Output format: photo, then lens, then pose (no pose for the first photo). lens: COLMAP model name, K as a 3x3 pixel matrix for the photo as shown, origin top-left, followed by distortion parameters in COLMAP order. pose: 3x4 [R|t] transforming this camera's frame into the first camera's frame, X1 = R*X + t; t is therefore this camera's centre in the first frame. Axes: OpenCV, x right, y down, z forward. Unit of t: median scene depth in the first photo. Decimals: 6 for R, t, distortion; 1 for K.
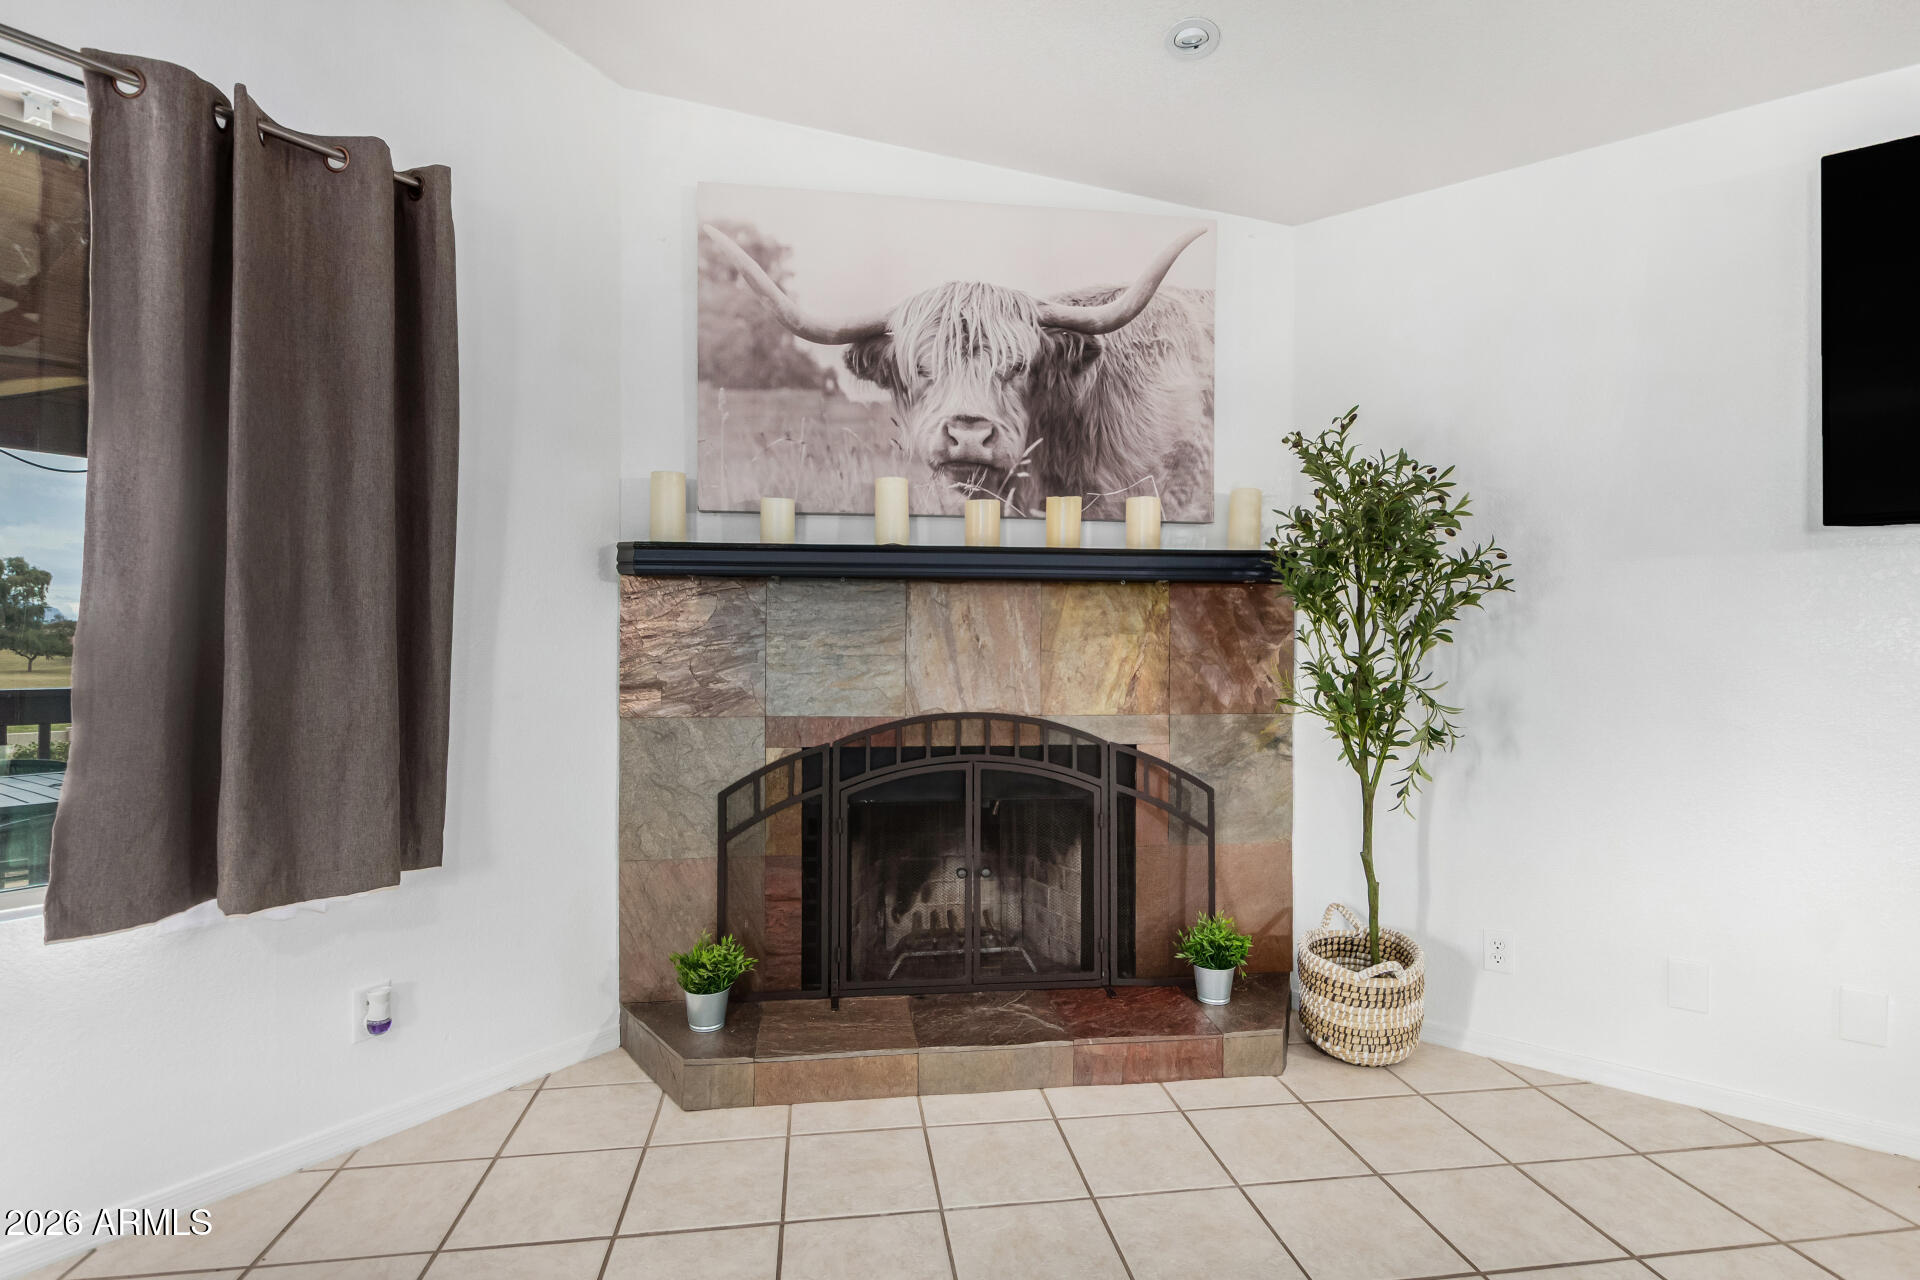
lens RADIAL K [[917.8, 0, 964.6], [0, 917.8, 641.9], [0, 0, 1]] dist [-0.000837, -0.001241]
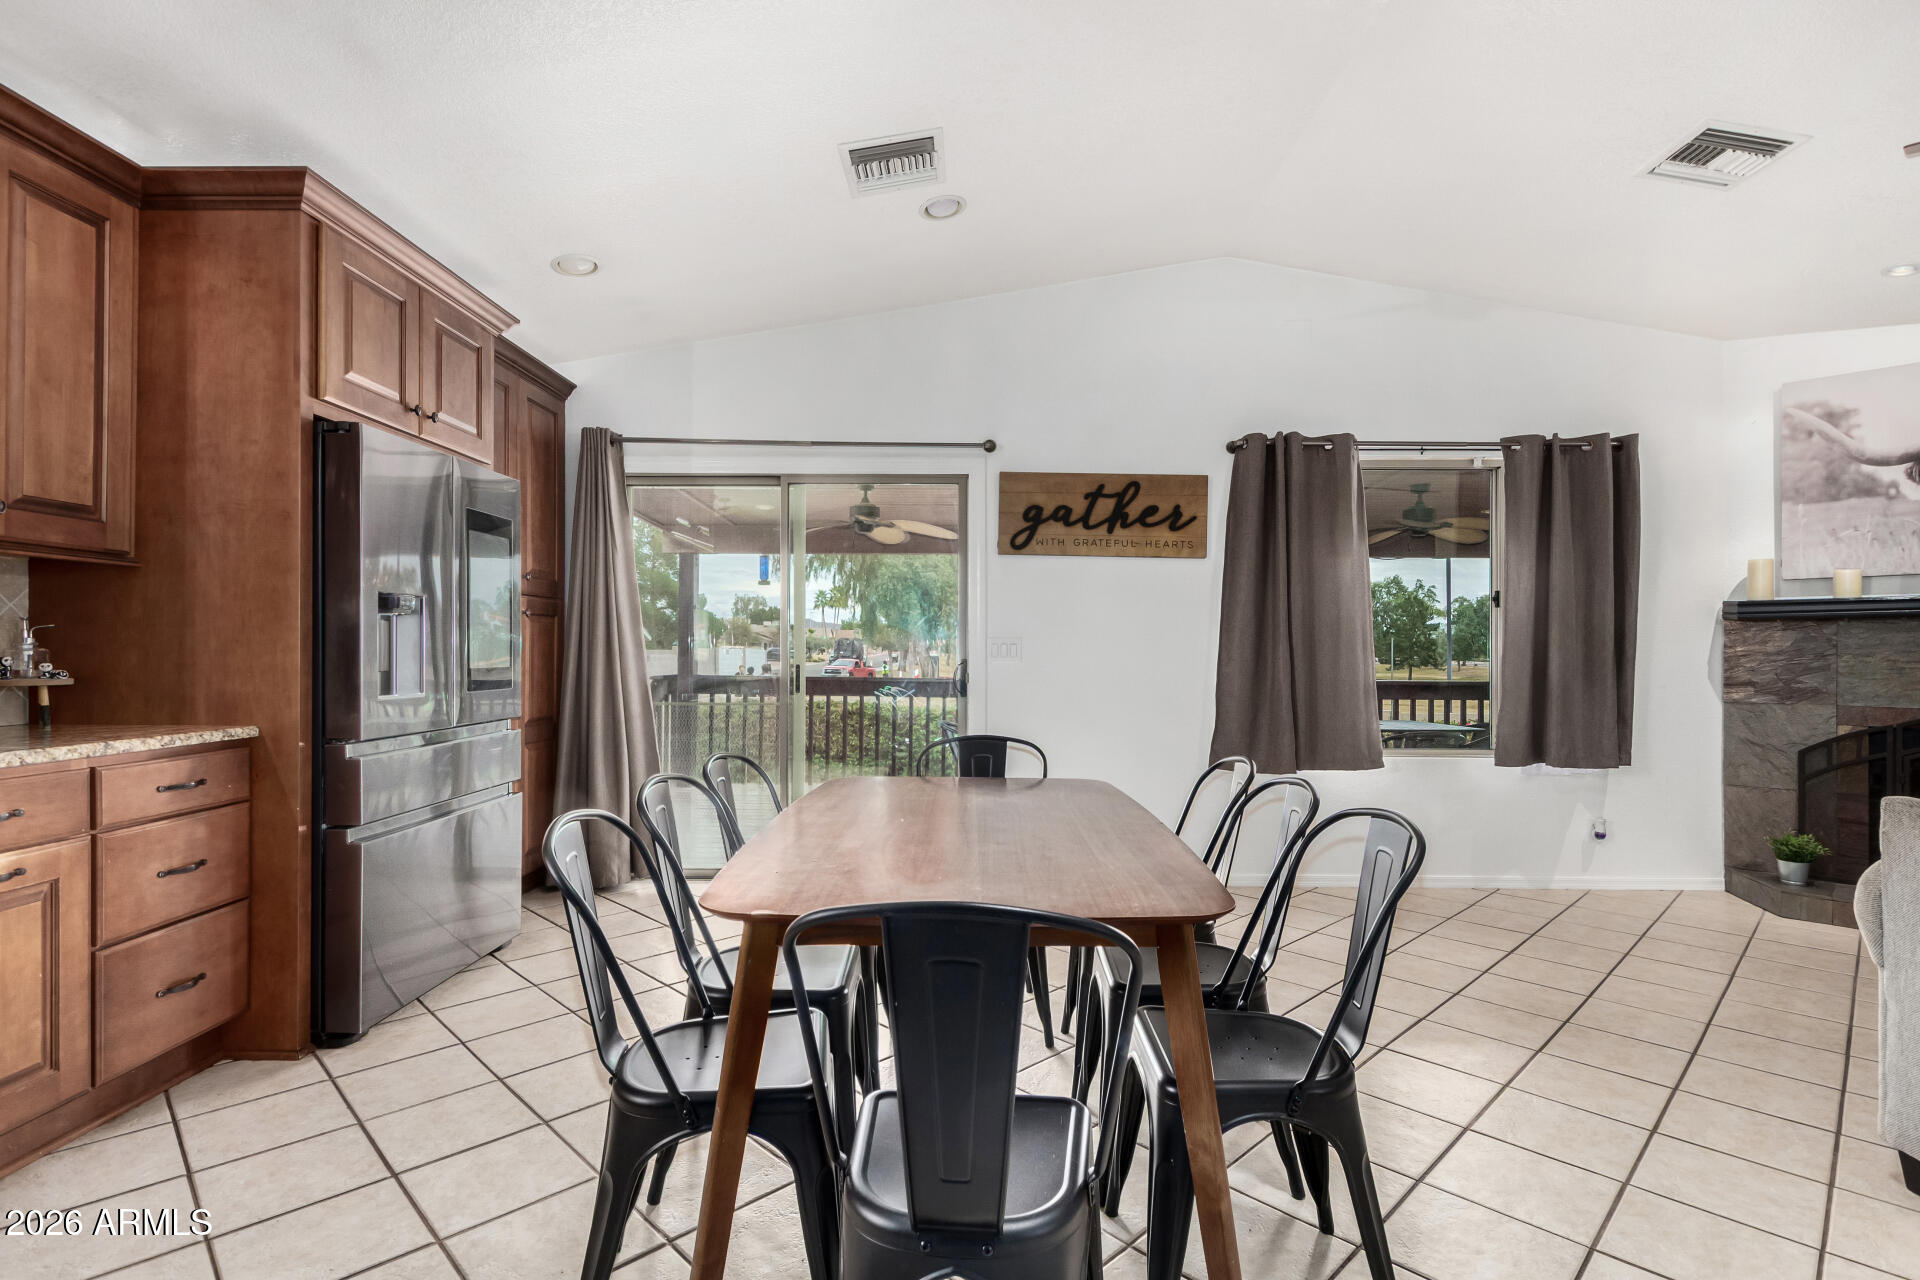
lens RADIAL K [[917.8, 0, 969.3], [0, 917.8, 653.1], [0, 0, 1]] dist [-0.000837, -0.001241]
pose [[0.574998, -0.002811, -0.818150, 0.220607], [-0.002137, 0.999986, -0.004938, 0.001772], [0.818152, 0.004588, 0.574983, -1.158356]]
